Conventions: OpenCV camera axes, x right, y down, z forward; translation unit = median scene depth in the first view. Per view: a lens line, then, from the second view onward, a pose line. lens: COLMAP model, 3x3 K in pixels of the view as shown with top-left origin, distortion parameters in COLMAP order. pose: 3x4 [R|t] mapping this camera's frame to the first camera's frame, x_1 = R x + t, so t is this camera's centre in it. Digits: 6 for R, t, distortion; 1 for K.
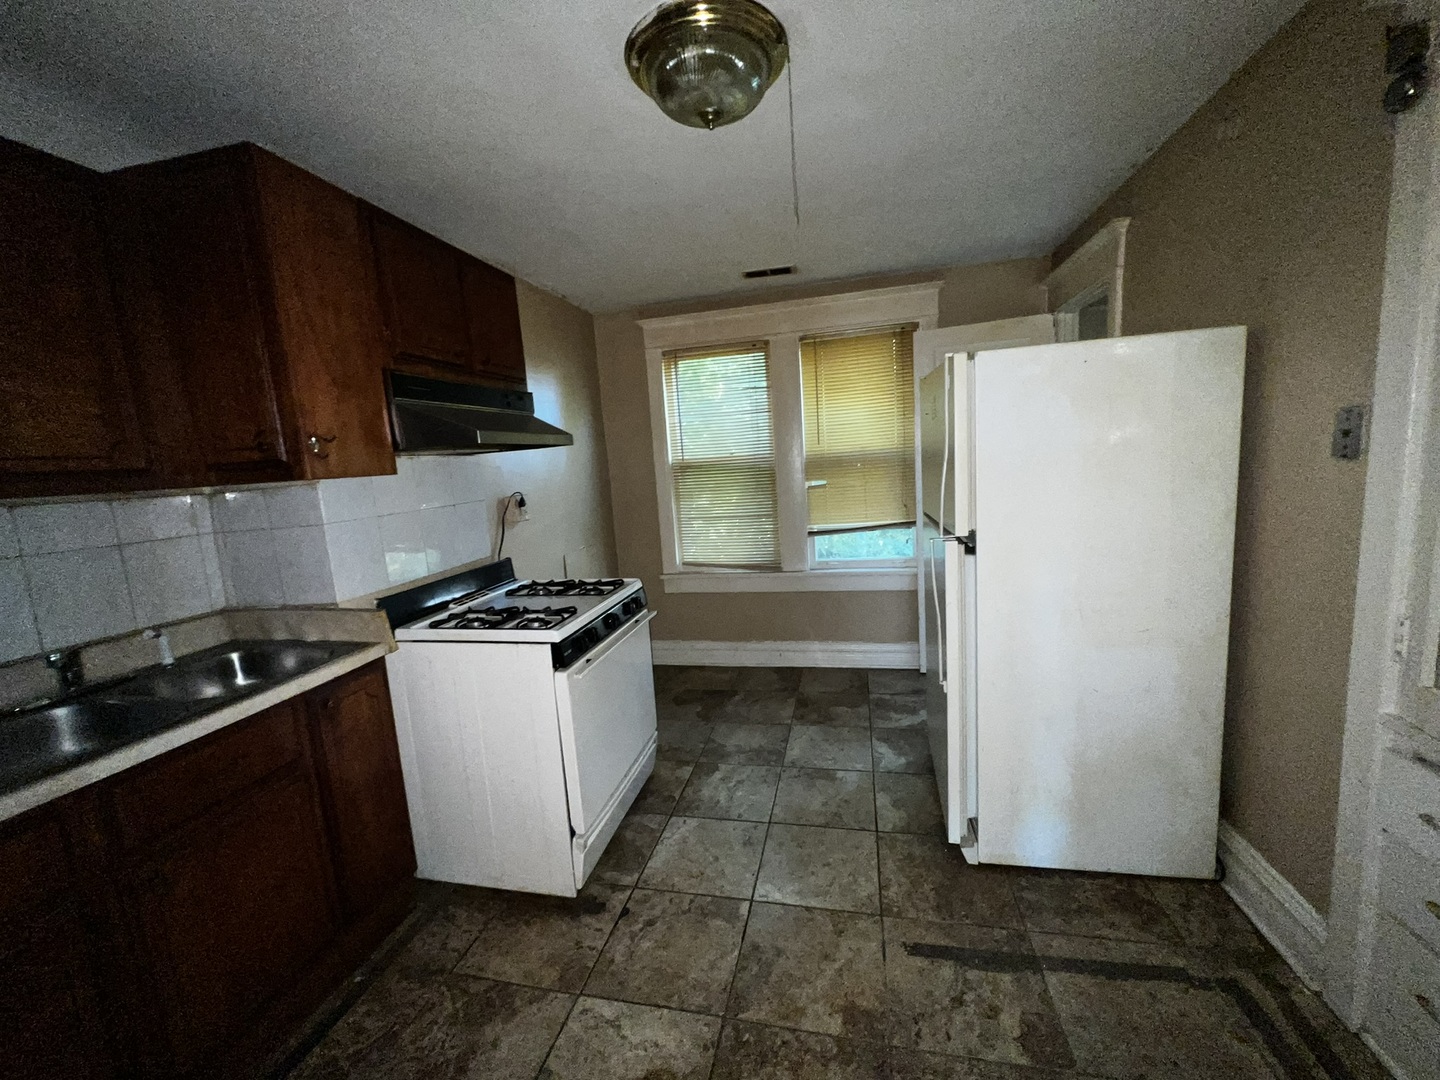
lens RADIAL K [[578.7, 0, 720.7], [0, 578.7, 540.3], [0, 0, 1]] dist [0.003770, -0.001108]
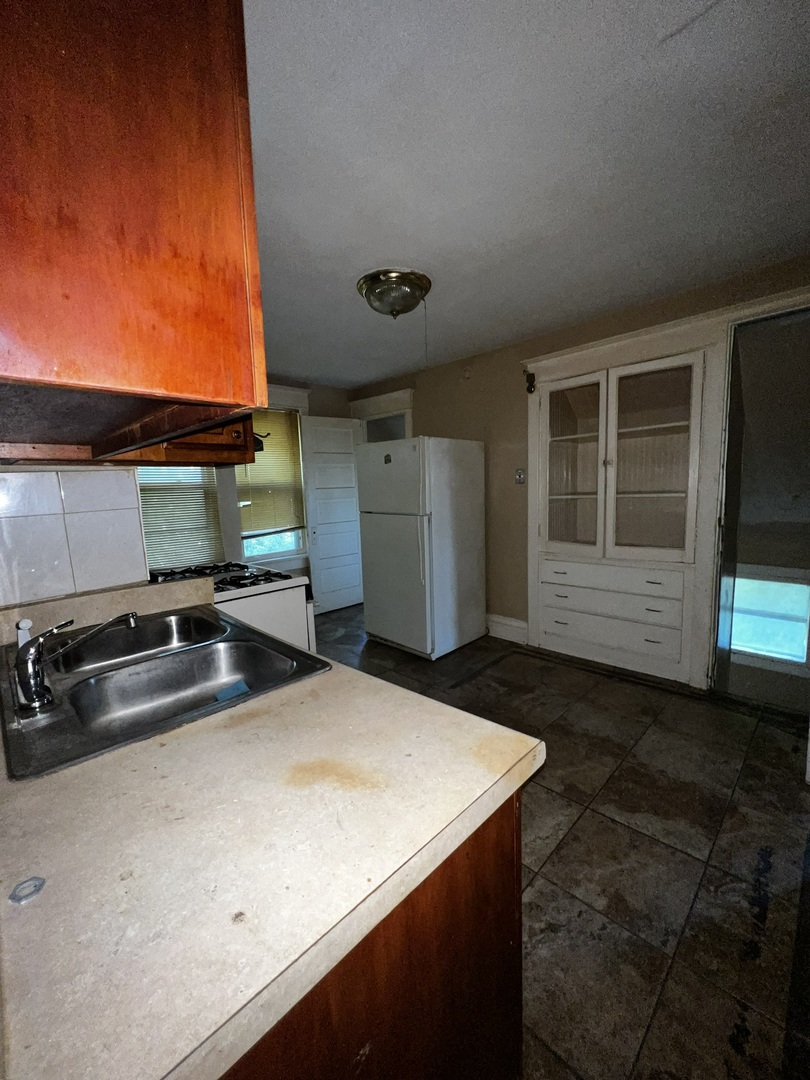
lens RADIAL K [[434.0, 0, 404.0], [0, 434.0, 540.7], [0, 0, 1]] dist [0.003770, -0.001108]
pose [[0.536297, -0.057462, 0.842071, -1.036333], [0.113608, 0.993515, -0.004558, 0.089772], [-0.836348, 0.098110, 0.539348, 0.139195]]
